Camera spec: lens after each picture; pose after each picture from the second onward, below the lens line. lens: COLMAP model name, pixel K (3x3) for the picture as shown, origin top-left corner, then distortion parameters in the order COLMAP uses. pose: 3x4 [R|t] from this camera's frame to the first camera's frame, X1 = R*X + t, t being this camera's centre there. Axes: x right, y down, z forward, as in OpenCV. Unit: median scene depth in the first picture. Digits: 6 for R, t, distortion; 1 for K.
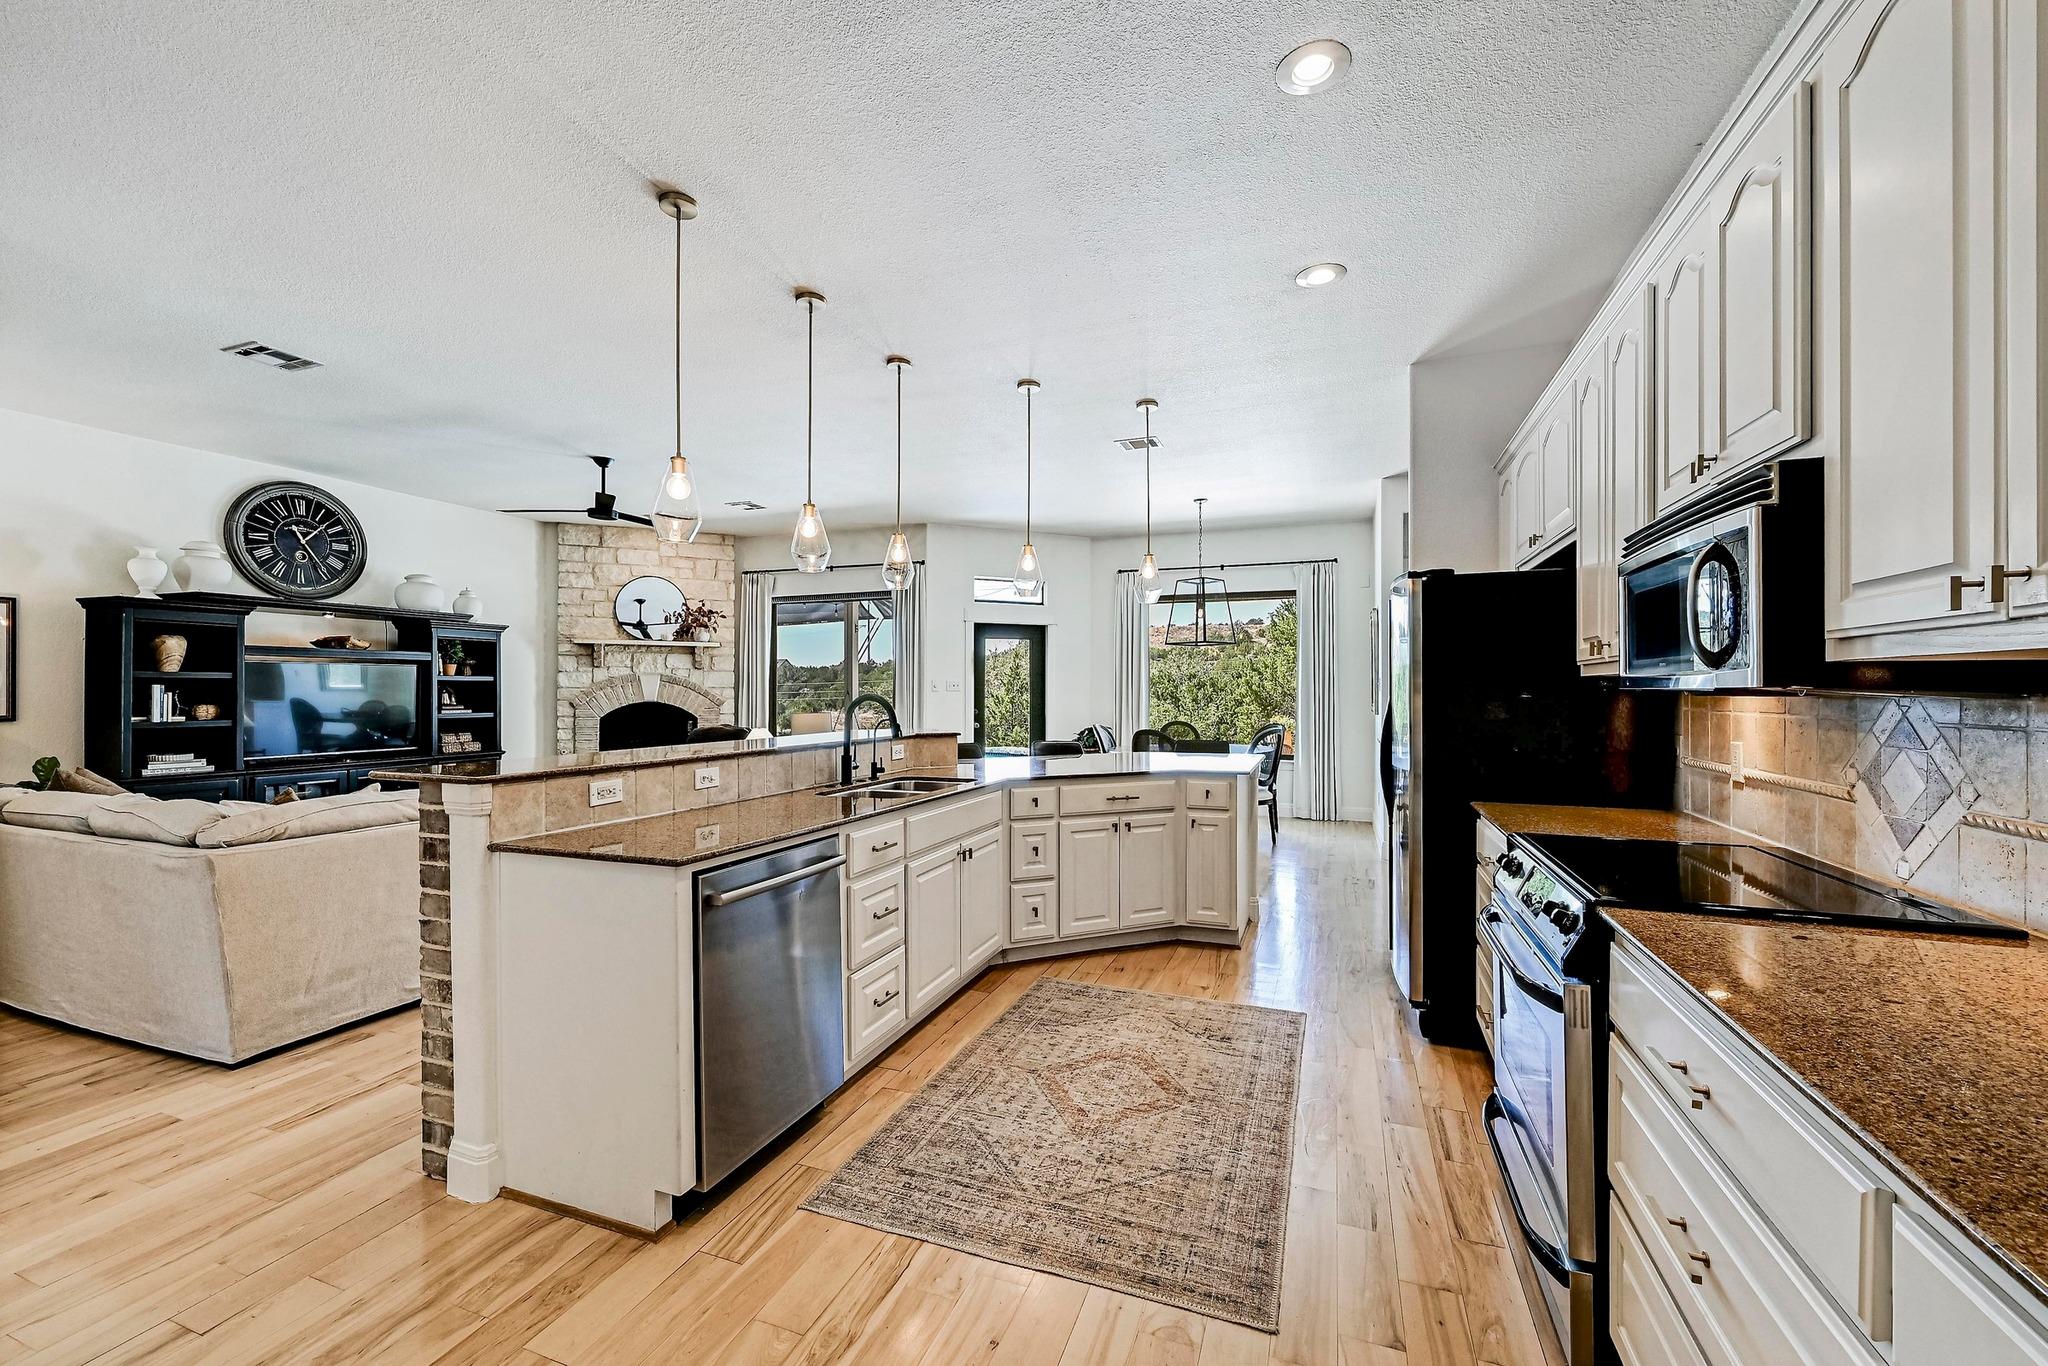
lens RADIAL K [[821.7, 0, 1036.7], [0, 821.7, 686.4], [0, 0, 1]] dist [-0.000461, -0.000718]
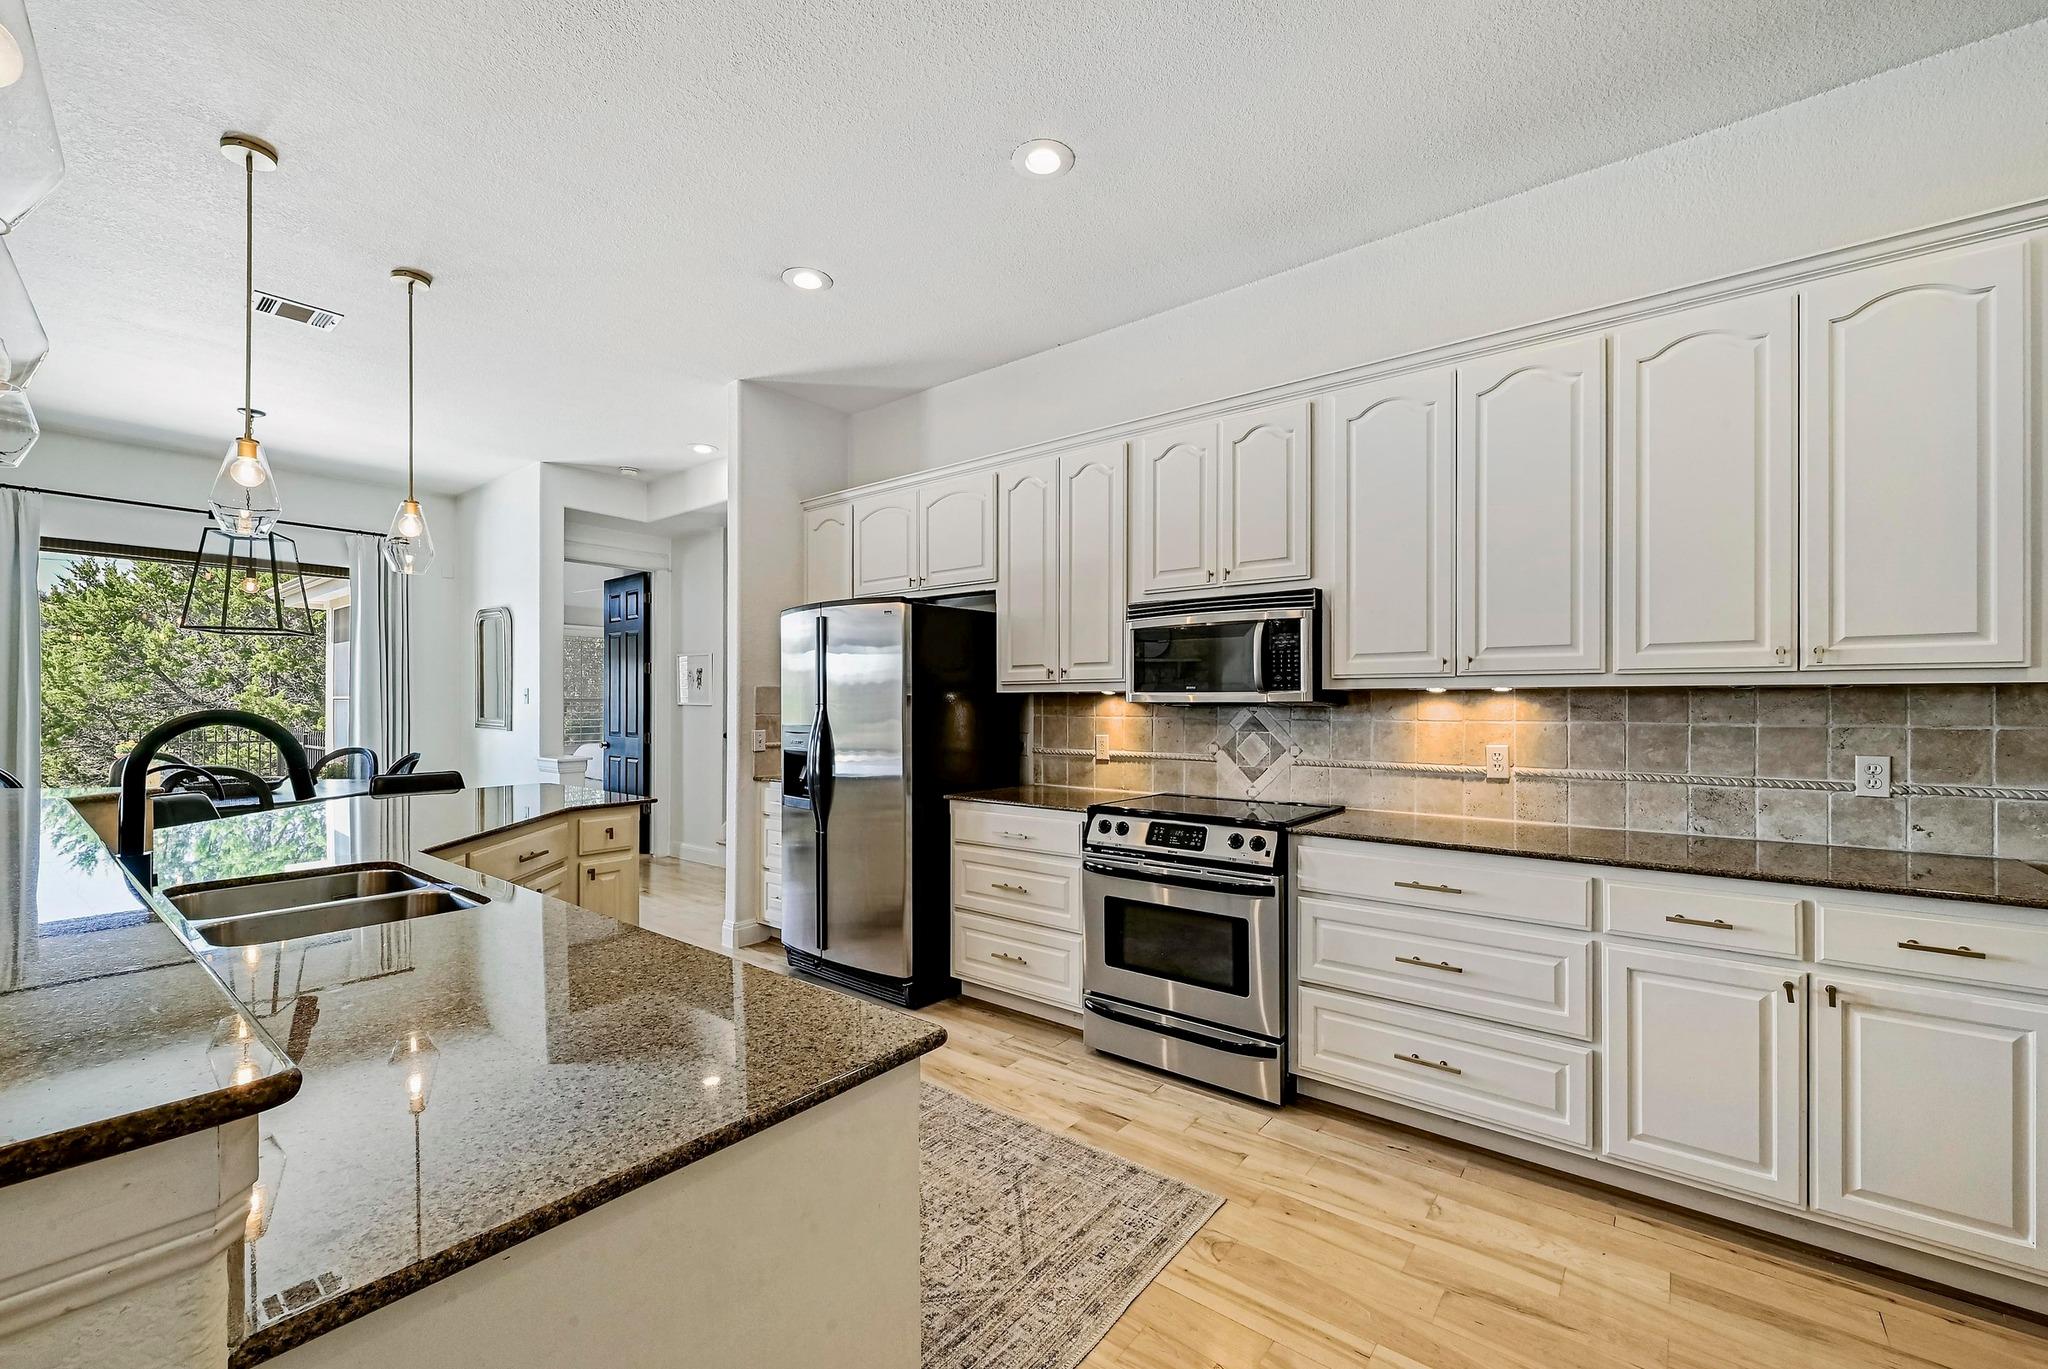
lens RADIAL K [[821.7, 0, 1040.9], [0, 821.7, 705.4], [0, 0, 1]] dist [-0.000461, -0.000718]
pose [[0.302387, -0.002225, 0.953183, -0.199555], [-0.005268, 0.999978, 0.004006, 0.001032], [-0.953171, -0.006233, 0.302369, 0.172827]]
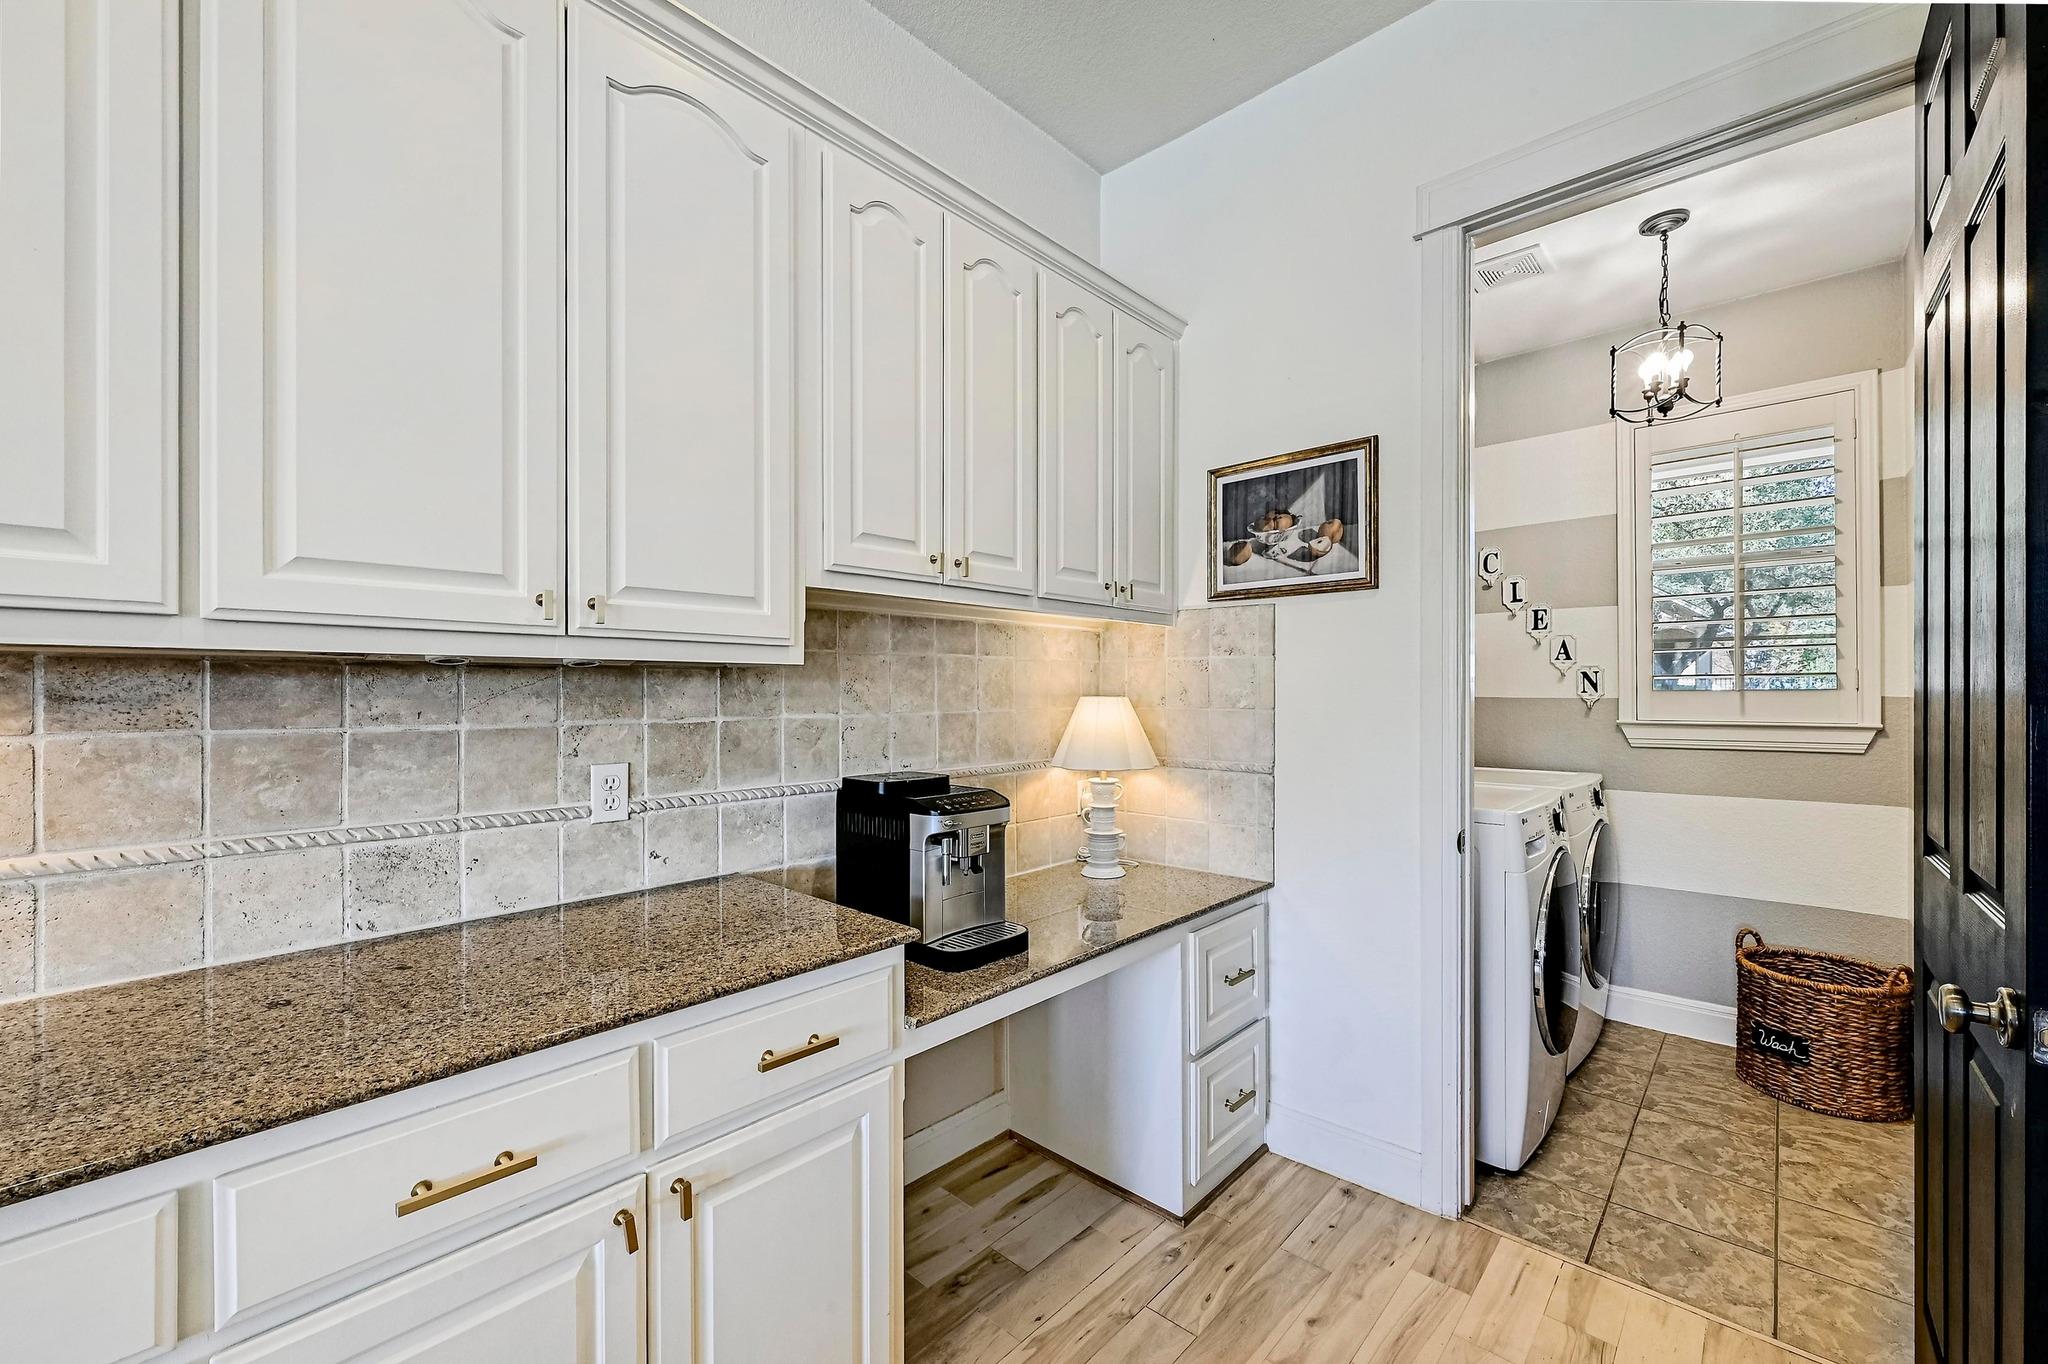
lens RADIAL K [[821.7, 0, 1038.2], [0, 821.7, 691.5], [0, 0, 1]] dist [-0.000461, -0.000718]
pose [[-0.928660, -0.002068, 0.370927, -0.026857], [-0.003024, 0.999993, -0.001997, 0.000502], [-0.370921, -0.002977, -0.928660, 0.135062]]
